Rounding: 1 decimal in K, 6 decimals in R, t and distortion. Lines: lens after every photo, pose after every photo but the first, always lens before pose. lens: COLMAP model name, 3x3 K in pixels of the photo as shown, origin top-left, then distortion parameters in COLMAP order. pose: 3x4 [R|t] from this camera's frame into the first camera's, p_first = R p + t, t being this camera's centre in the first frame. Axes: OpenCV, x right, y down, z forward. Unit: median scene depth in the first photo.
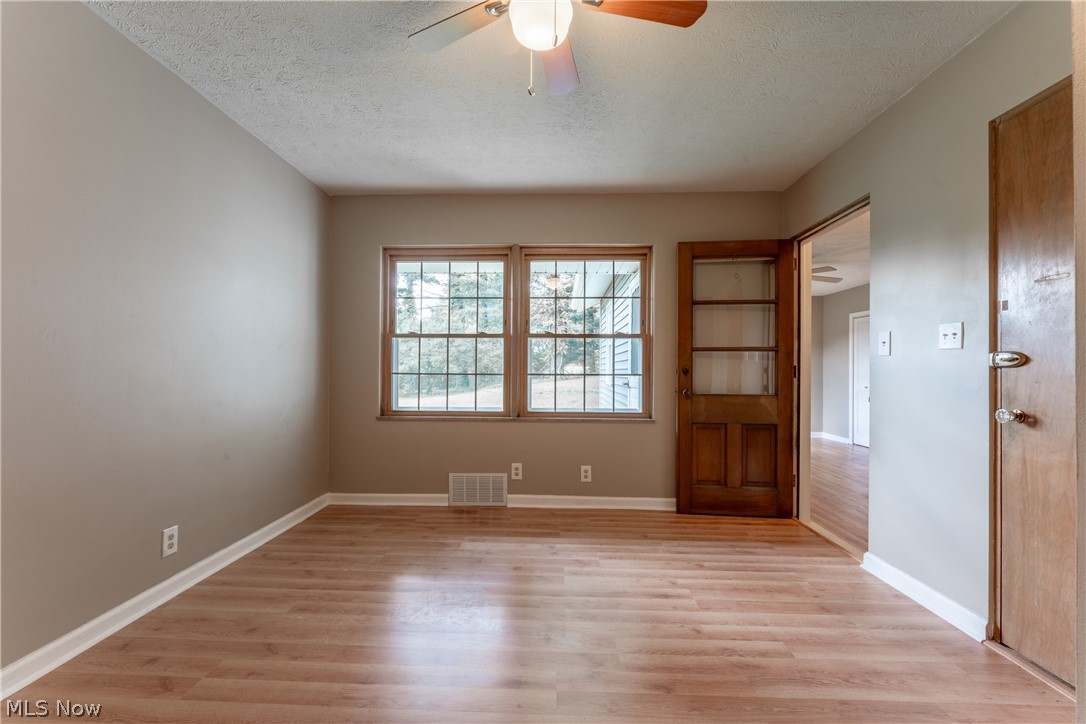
lens RADIAL K [[448.5, 0, 539.4], [0, 448.5, 365.5], [0, 0, 1]] dist [-0.004329, -0.000413]
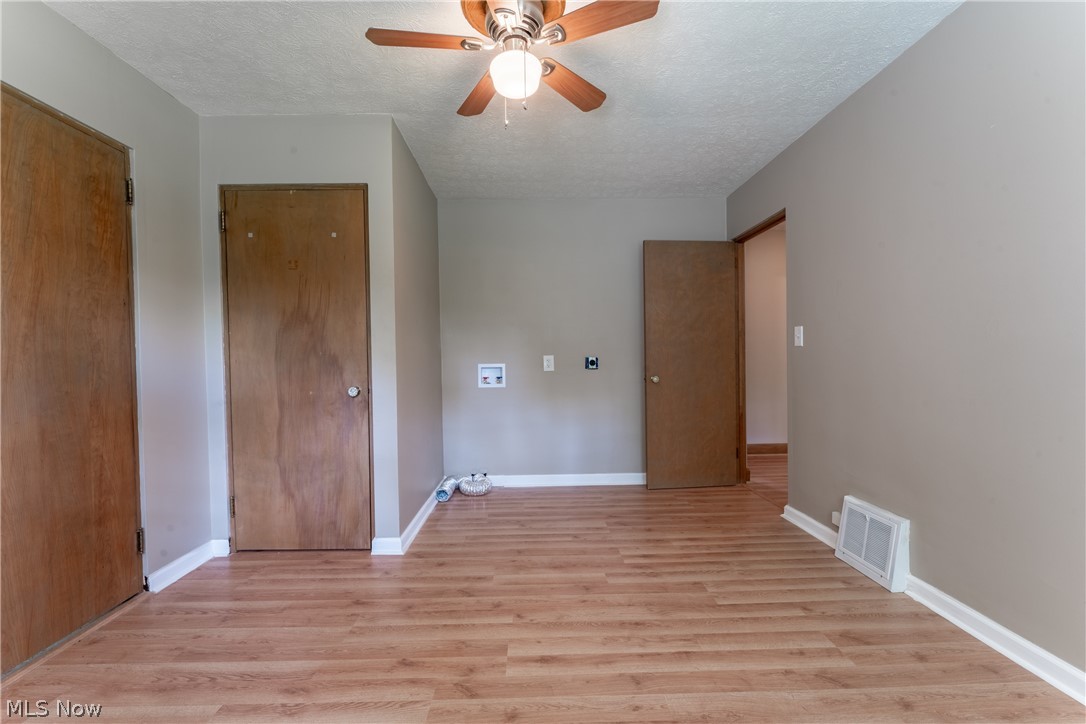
lens RADIAL K [[448.5, 0, 539.4], [0, 448.5, 365.5], [0, 0, 1]] dist [-0.004329, -0.000413]
pose [[-0.997877, 0.008428, -0.064586, 0.017734], [0.007577, 0.999881, 0.013411, 0.002725], [0.064691, 0.012893, -0.997822, 1.532135]]
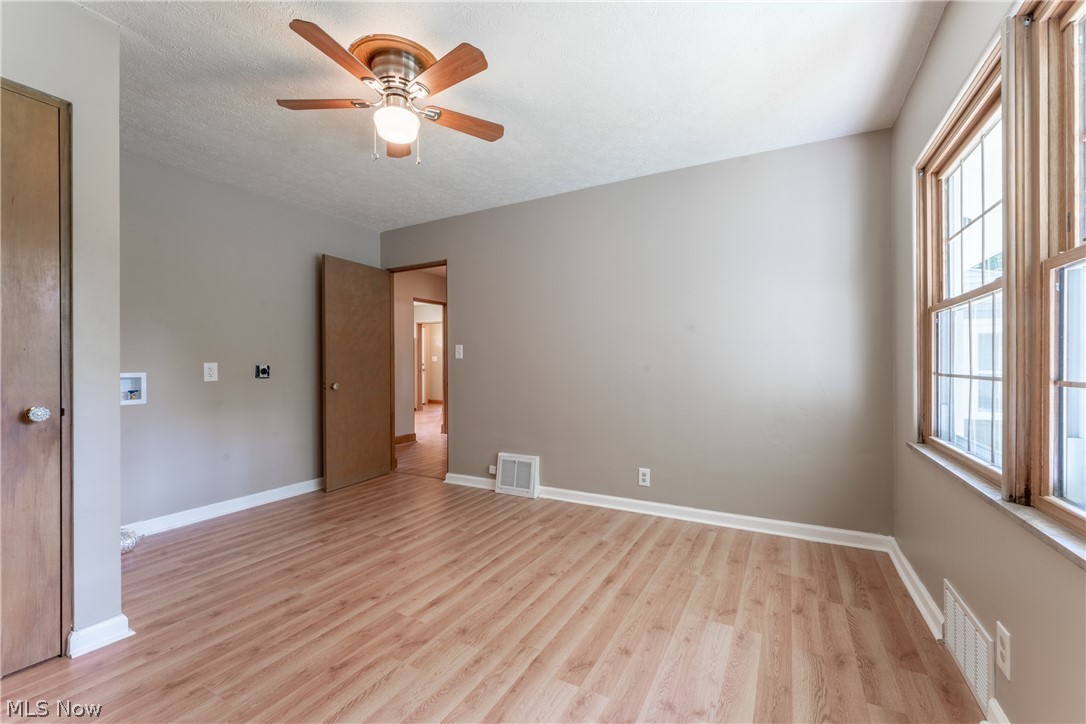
lens RADIAL K [[448.5, 0, 539.4], [0, 448.5, 365.5], [0, 0, 1]] dist [-0.004329, -0.000413]
pose [[-0.447223, -0.001873, -0.894420, 0.750355], [0.005764, 0.999971, -0.004976, 0.010355], [0.894404, -0.007381, -0.447199, 1.409781]]
